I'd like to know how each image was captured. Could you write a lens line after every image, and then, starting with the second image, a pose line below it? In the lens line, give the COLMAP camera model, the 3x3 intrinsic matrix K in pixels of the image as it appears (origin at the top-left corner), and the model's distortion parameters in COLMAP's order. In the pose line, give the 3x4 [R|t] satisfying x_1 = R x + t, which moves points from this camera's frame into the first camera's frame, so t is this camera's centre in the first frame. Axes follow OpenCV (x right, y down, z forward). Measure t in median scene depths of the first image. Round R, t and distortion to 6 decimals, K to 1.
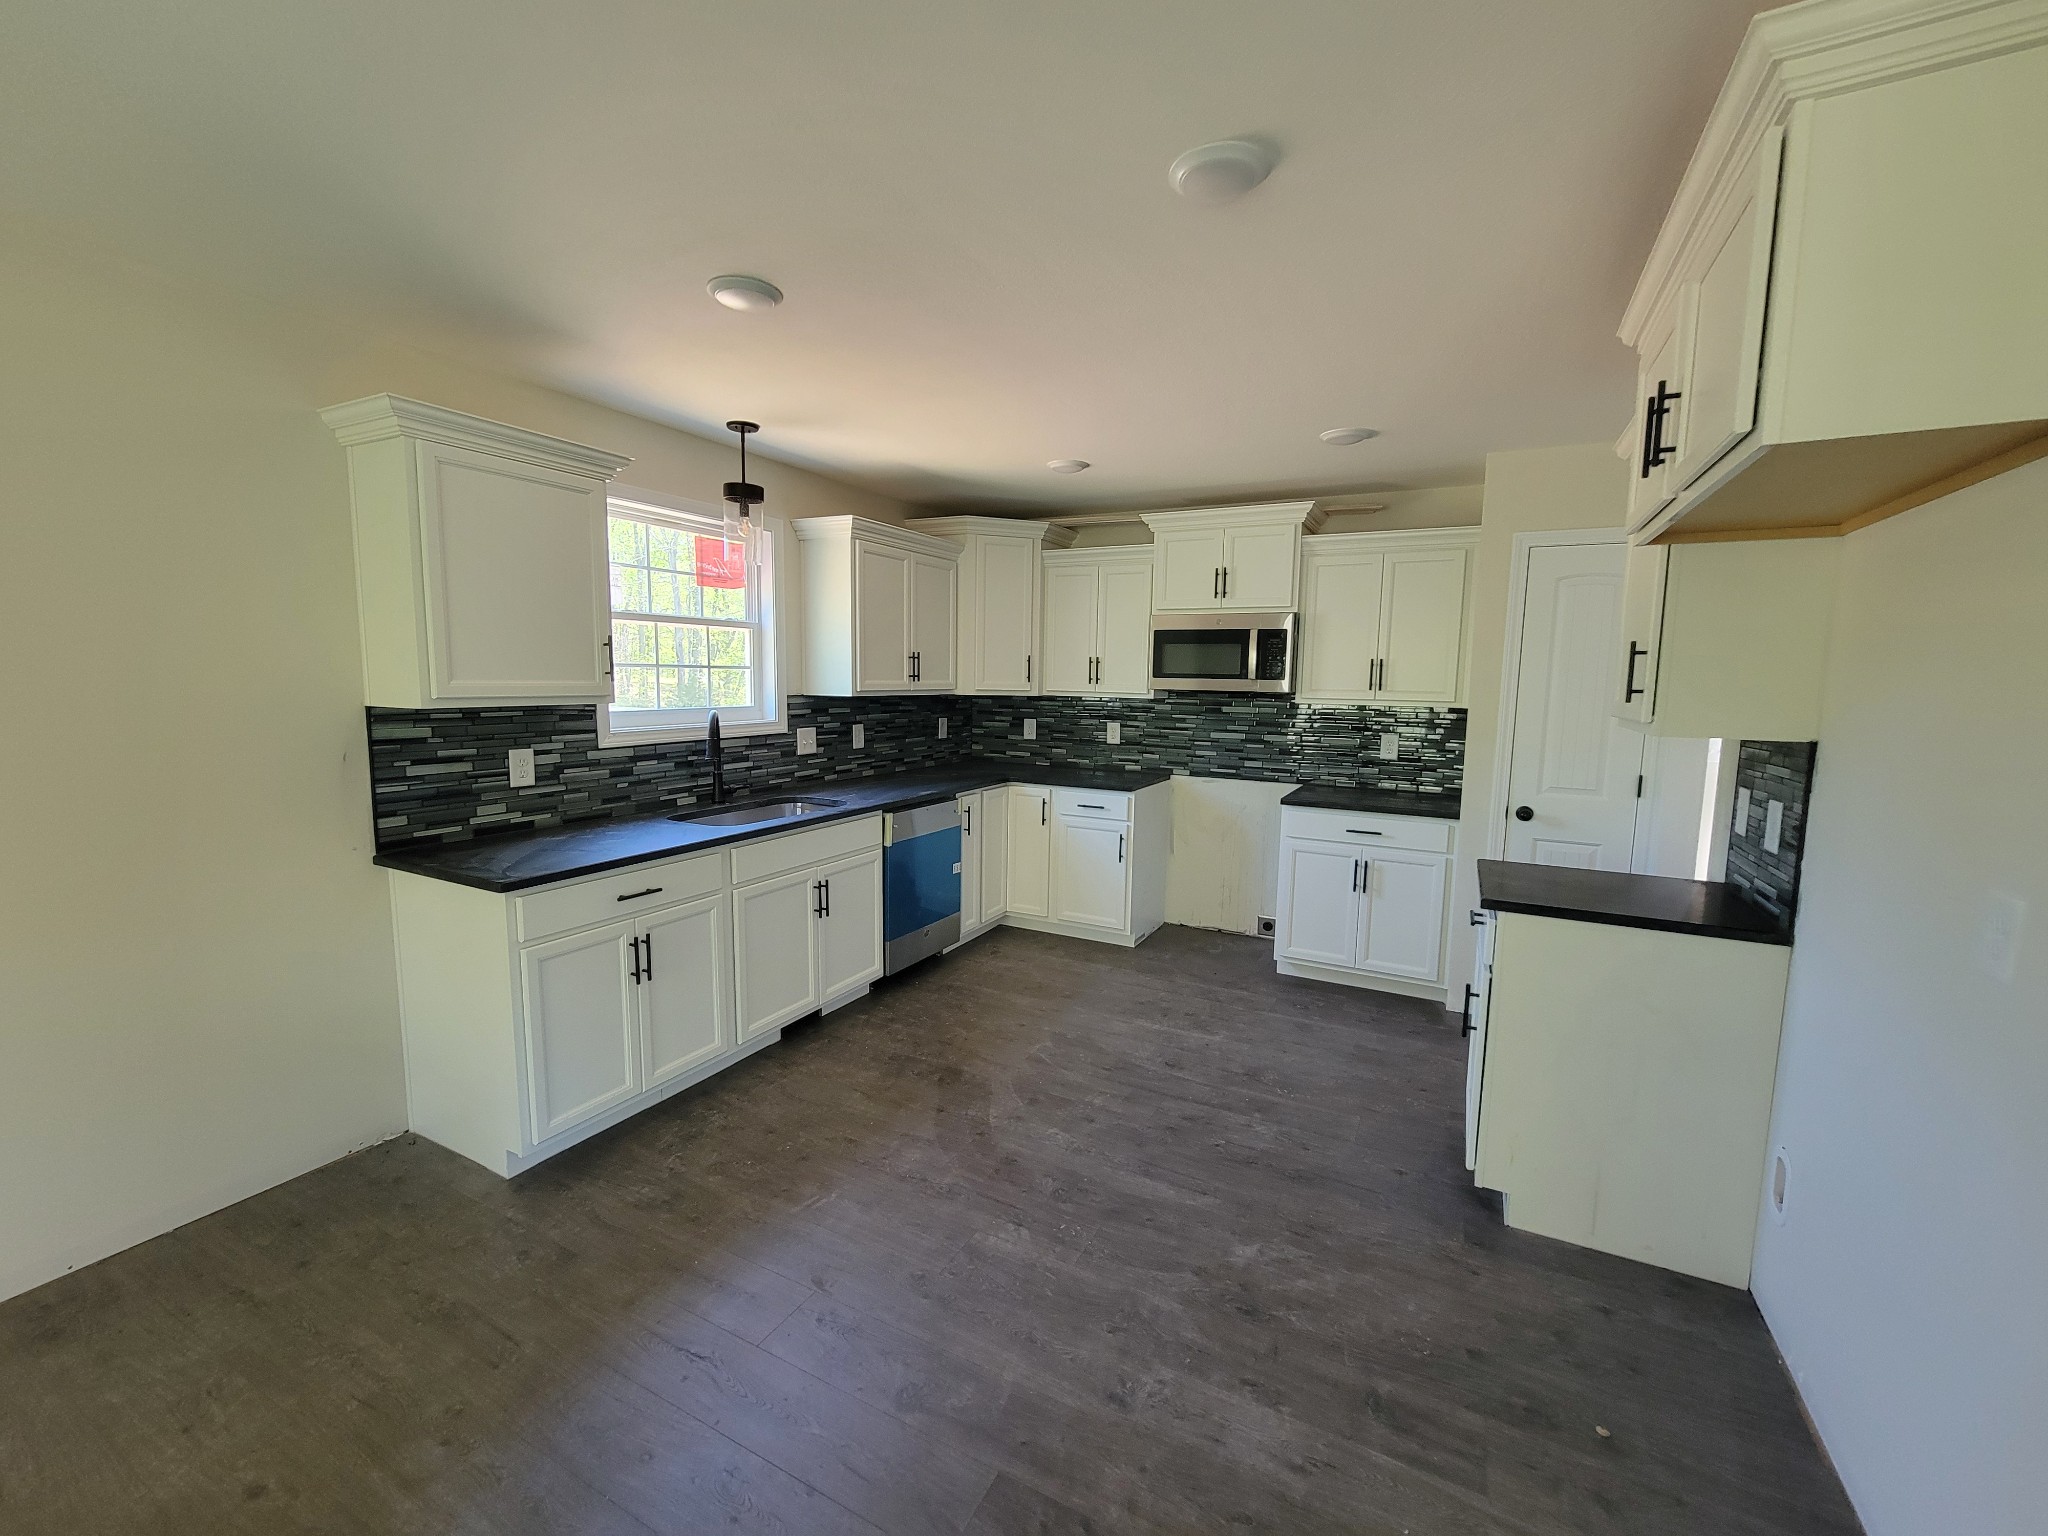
lens RADIAL K [[836.8, 0, 1026.5], [0, 836.8, 769.9], [0, 0, 1]] dist [-0.003319, 0.000377]
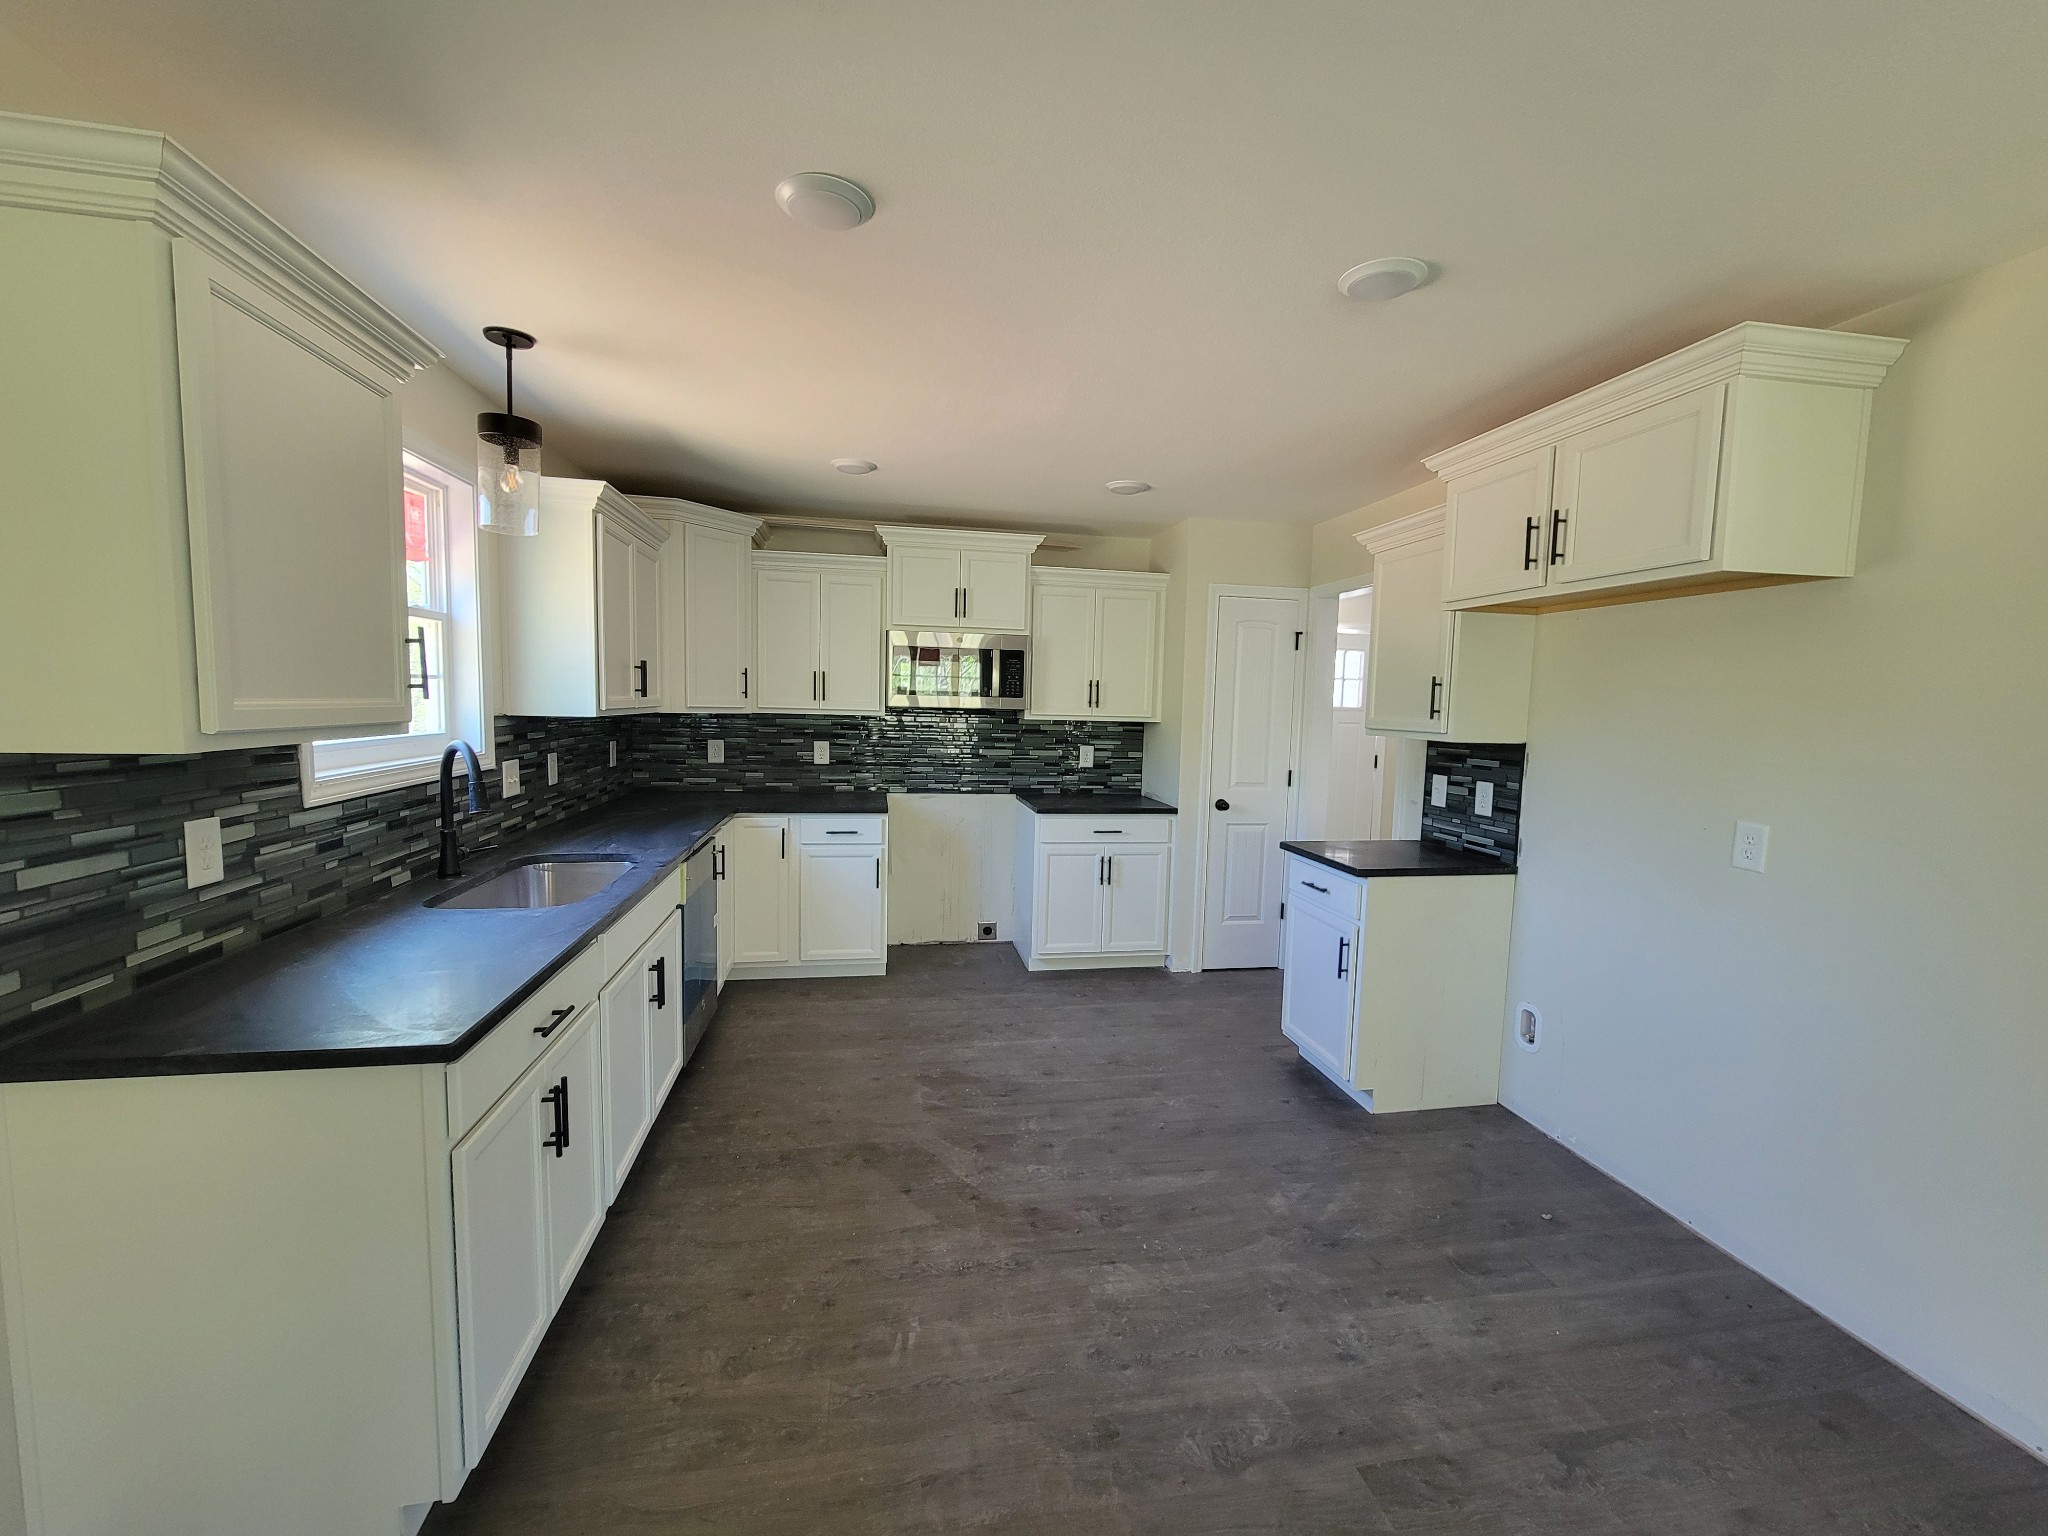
lens RADIAL K [[836.8, 0, 1023.5], [0, 836.8, 771.6], [0, 0, 1]] dist [-0.003319, 0.000377]
pose [[0.788143, -0.049099, 0.613530, -0.427282], [0.056716, 0.998366, 0.007039, -0.024464], [-0.612873, 0.029249, 0.789640, 0.182242]]
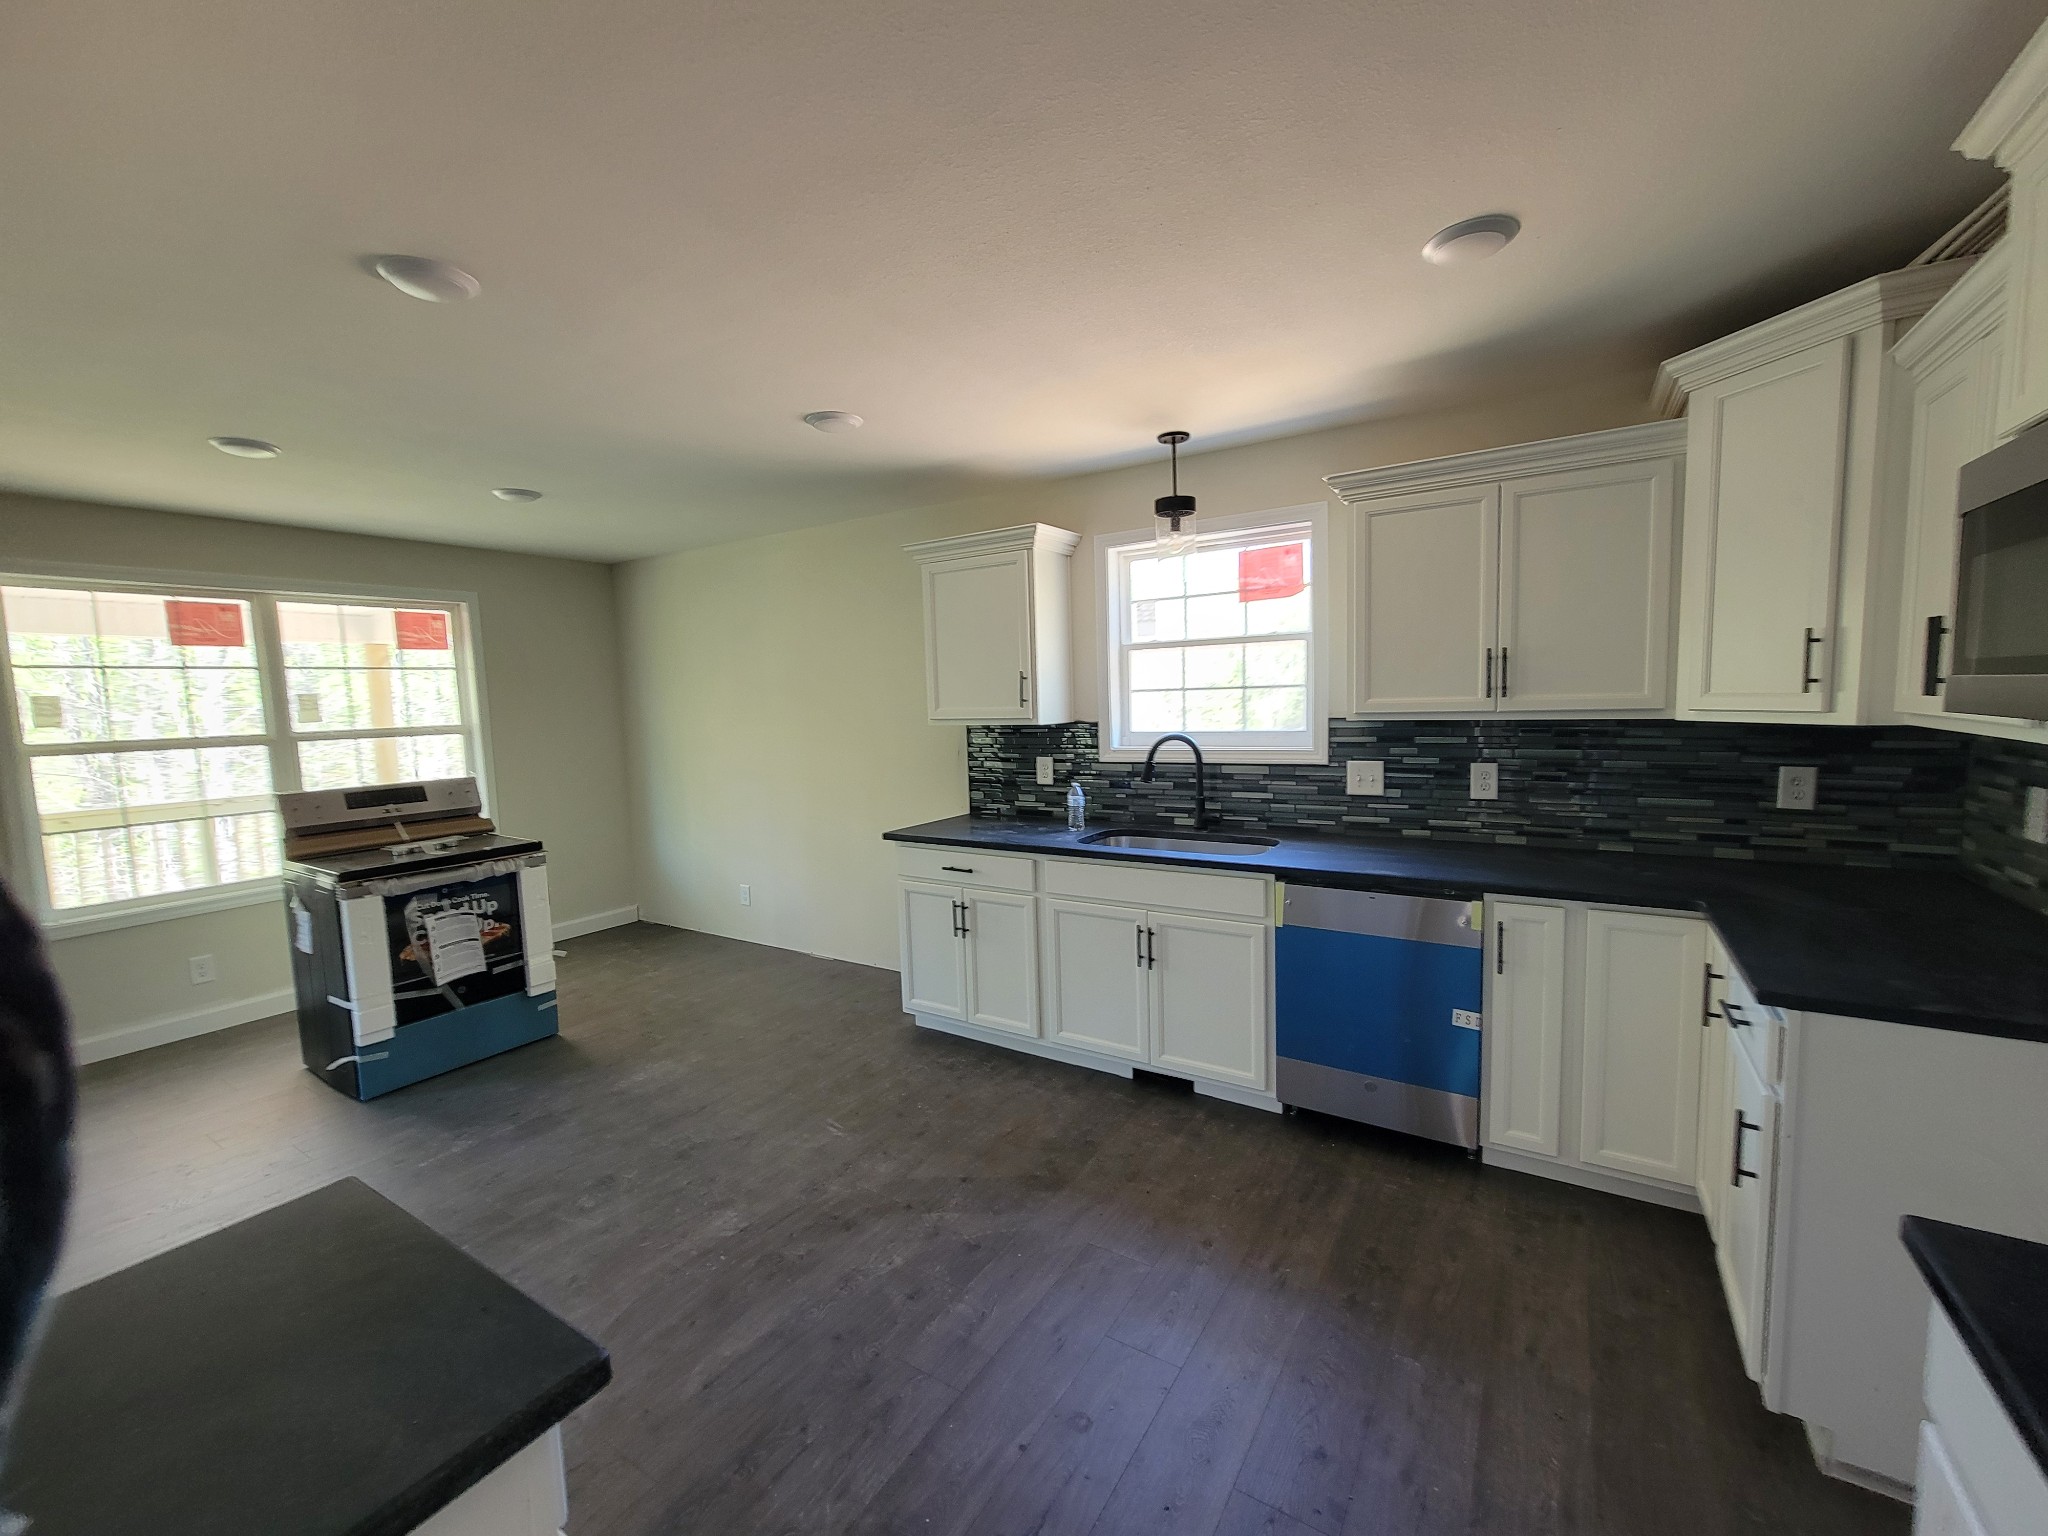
lens RADIAL K [[836.8, 0, 1026.0], [0, 836.8, 771.8], [0, 0, 1]] dist [-0.003319, 0.000377]
pose [[-0.085888, 0.077916, -0.993253, 0.622880], [-0.083121, 0.992901, 0.085076, -0.094894], [0.992831, 0.089867, -0.078802, 0.899957]]
